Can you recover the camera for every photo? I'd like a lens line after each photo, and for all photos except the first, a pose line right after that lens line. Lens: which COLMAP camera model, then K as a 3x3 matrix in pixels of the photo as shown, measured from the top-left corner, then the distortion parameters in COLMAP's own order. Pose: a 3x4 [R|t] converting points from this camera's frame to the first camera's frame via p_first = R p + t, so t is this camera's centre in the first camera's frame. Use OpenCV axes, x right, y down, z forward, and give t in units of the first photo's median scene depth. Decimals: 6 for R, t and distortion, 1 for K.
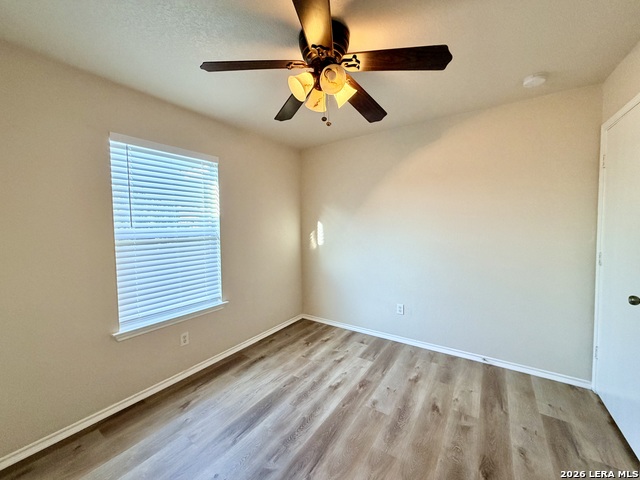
lens RADIAL K [[253.8, 0, 319.1], [0, 253.8, 240.9], [0, 0, 1]] dist [-0.001188, 0.000377]
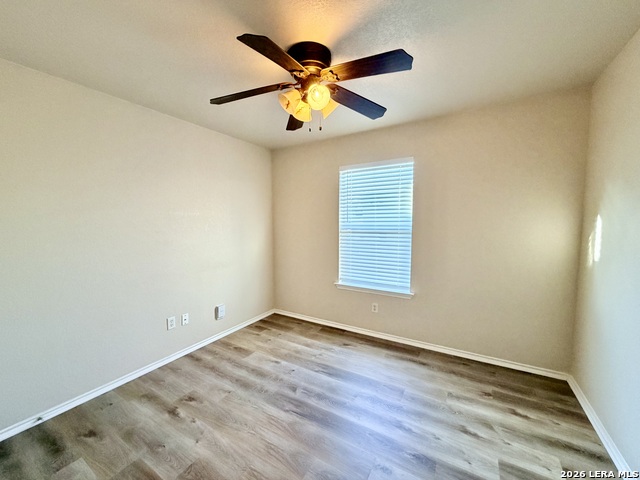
lens RADIAL K [[253.8, 0, 319.2], [0, 253.8, 241.0], [0, 0, 1]] dist [-0.001188, 0.000377]
pose [[0.061072, 0.092656, -0.993823, 0.679977], [-0.056047, 0.994429, 0.089269, -0.053571], [0.996559, 0.050249, 0.065925, 0.570727]]
